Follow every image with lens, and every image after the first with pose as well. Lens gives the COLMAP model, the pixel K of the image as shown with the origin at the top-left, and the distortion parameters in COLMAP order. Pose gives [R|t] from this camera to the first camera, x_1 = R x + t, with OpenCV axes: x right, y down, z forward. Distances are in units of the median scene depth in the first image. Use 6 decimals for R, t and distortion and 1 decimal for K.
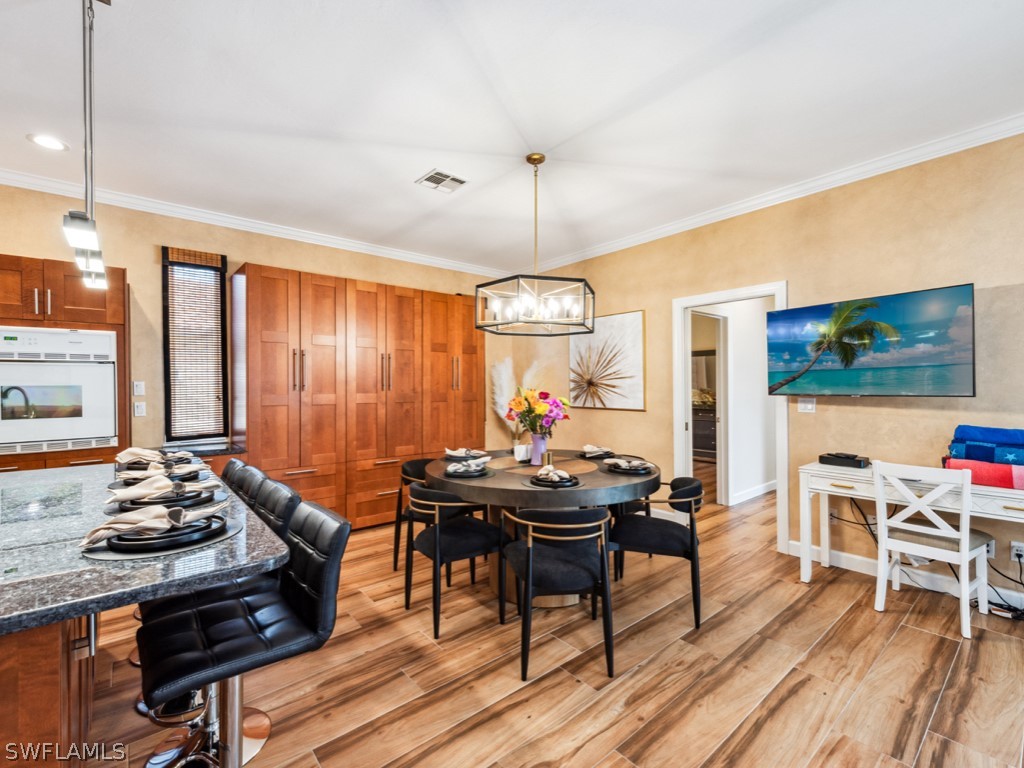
lens RADIAL K [[452.4, 0, 507.6], [0, 452.4, 386.2], [0, 0, 1]] dist [0.023522, -0.008757]
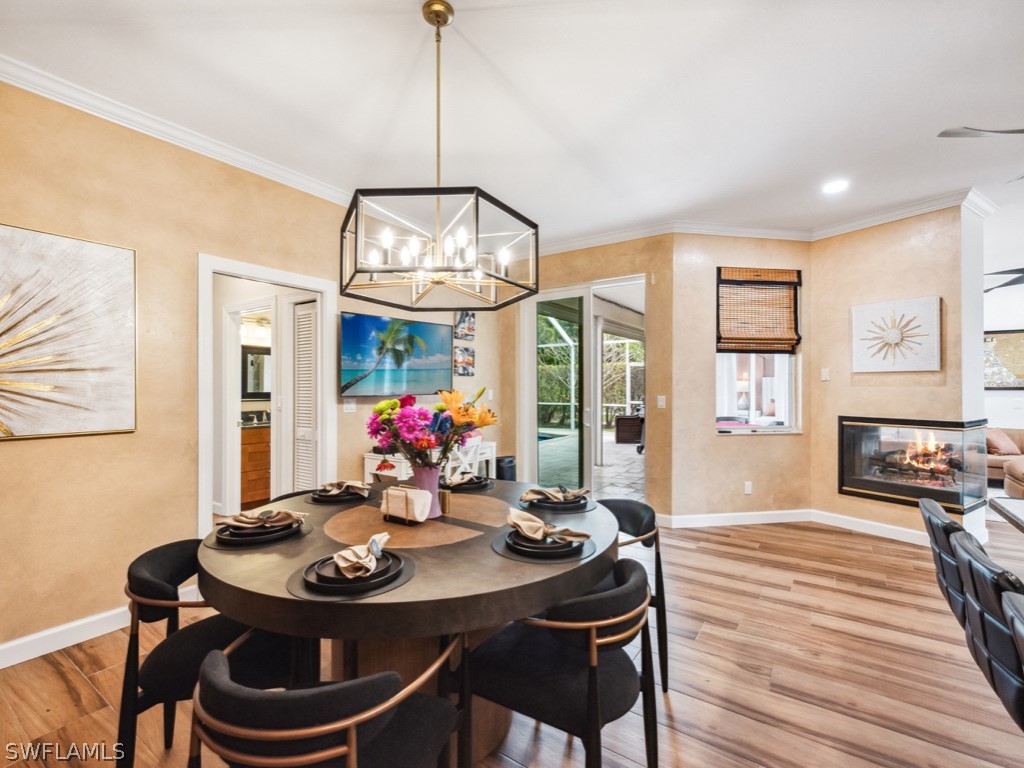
lens RADIAL K [[471.8, 0, 512.0], [0, 471.8, 384.0], [0, 0, 1]] dist [0.001240, 0.000063]
pose [[-0.269149, 0.011968, 0.963024, -0.438762], [0.003250, 0.999928, -0.011518, 0.004827], [-0.963093, 0.000030, -0.269169, 0.826055]]
